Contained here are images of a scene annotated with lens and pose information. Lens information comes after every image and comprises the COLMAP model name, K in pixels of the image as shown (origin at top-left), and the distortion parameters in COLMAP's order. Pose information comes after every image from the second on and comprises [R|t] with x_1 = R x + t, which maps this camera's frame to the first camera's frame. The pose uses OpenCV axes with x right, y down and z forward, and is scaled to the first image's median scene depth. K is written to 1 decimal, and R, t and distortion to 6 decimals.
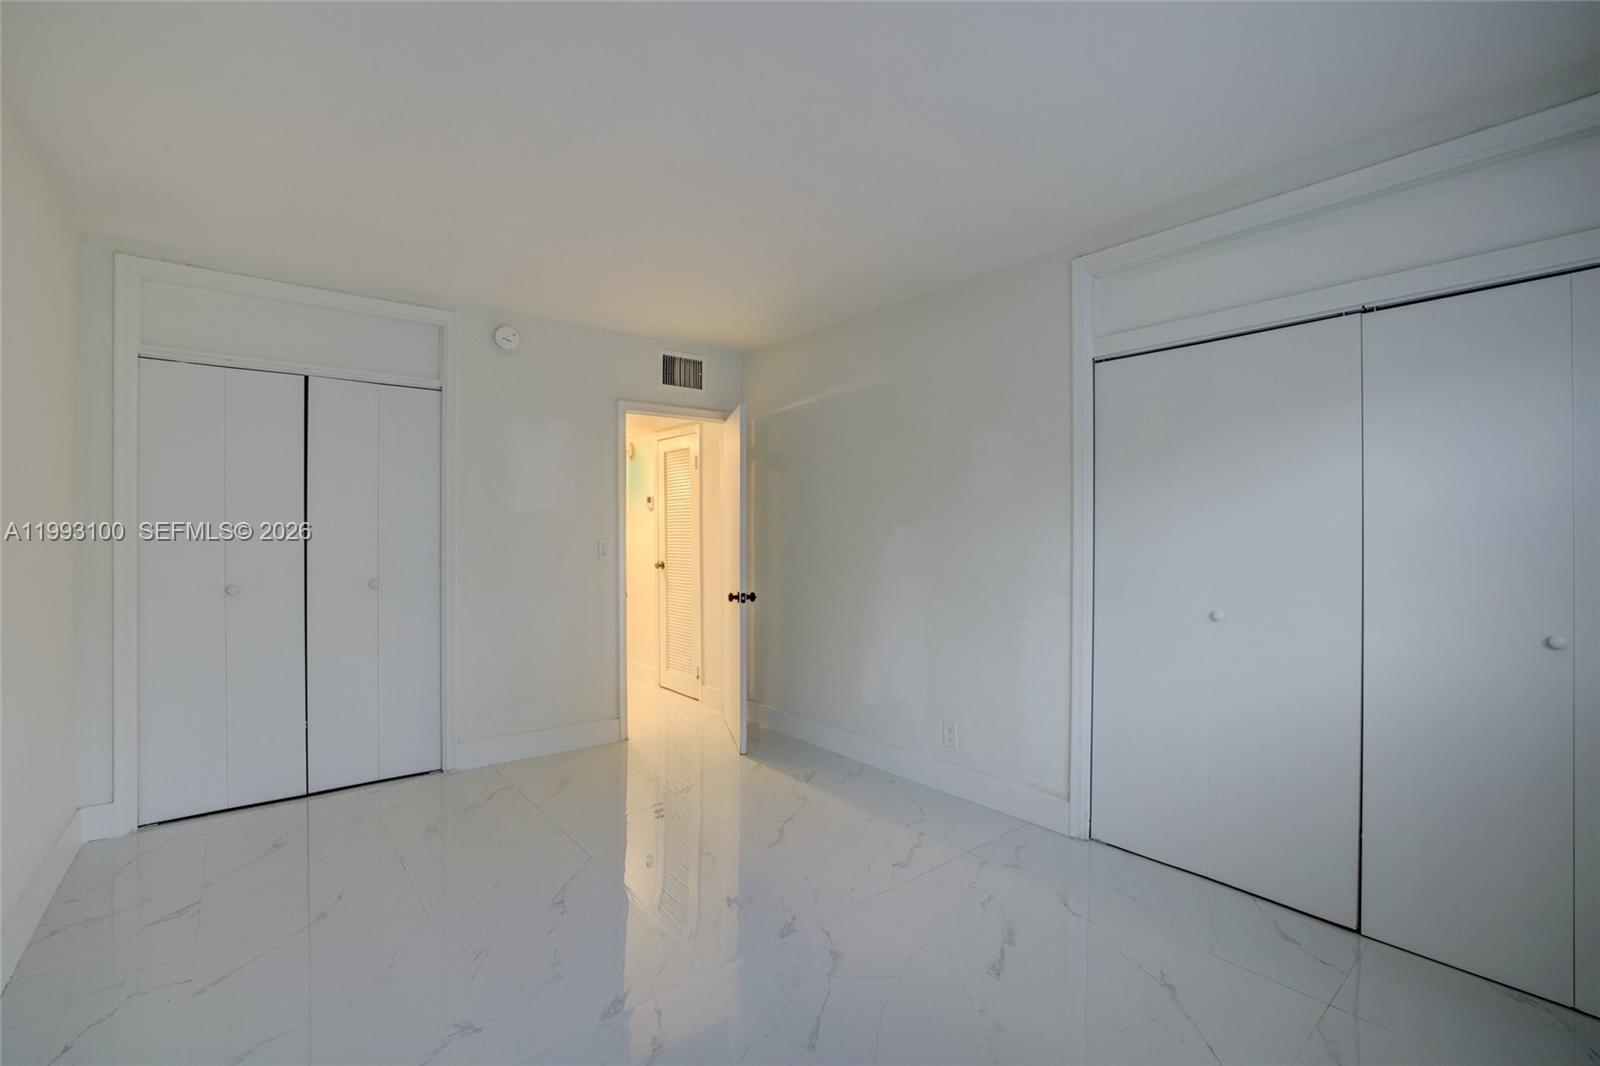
lens RADIAL K [[692.8, 0, 796.0], [0, 692.8, 535.5], [0, 0, 1]] dist [-0.000985, 0.000067]
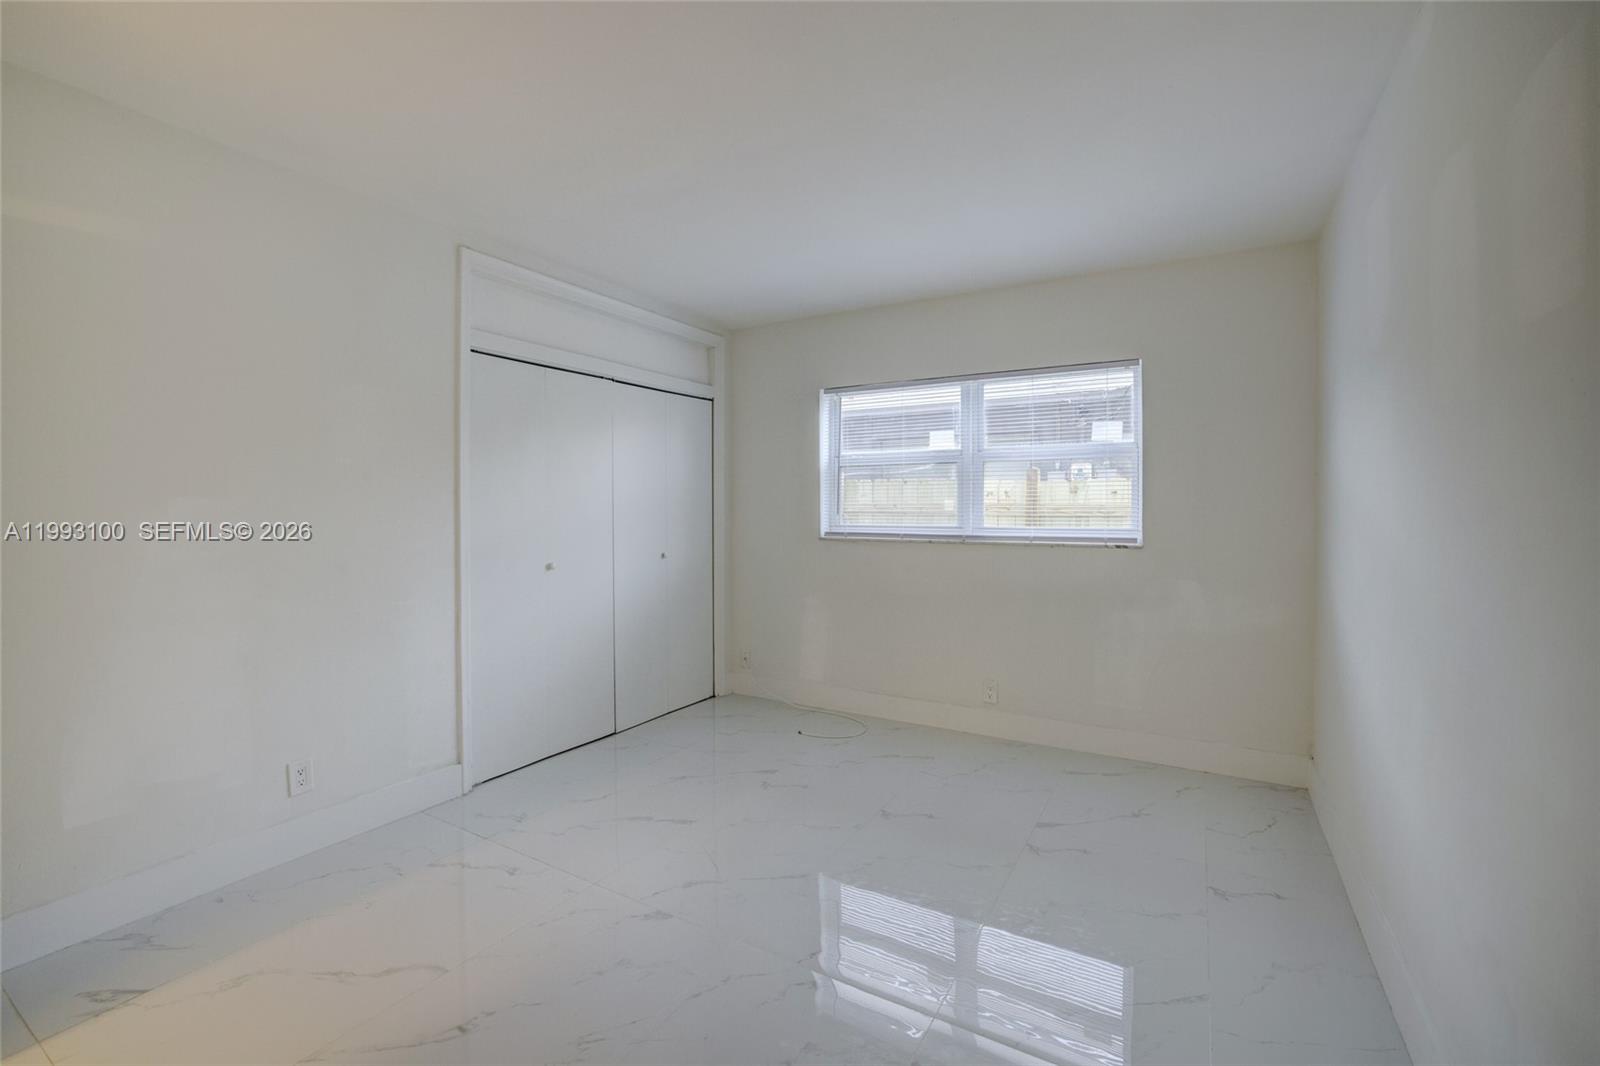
lens RADIAL K [[692.8, 0, 796.5], [0, 692.8, 523.9], [0, 0, 1]] dist [-0.000985, 0.000067]
pose [[-0.339606, -0.024079, 0.940259, -0.740514], [-0.006050, 0.999708, 0.023416, -0.003238], [-0.940548, 0.002263, -0.339653, 0.864006]]
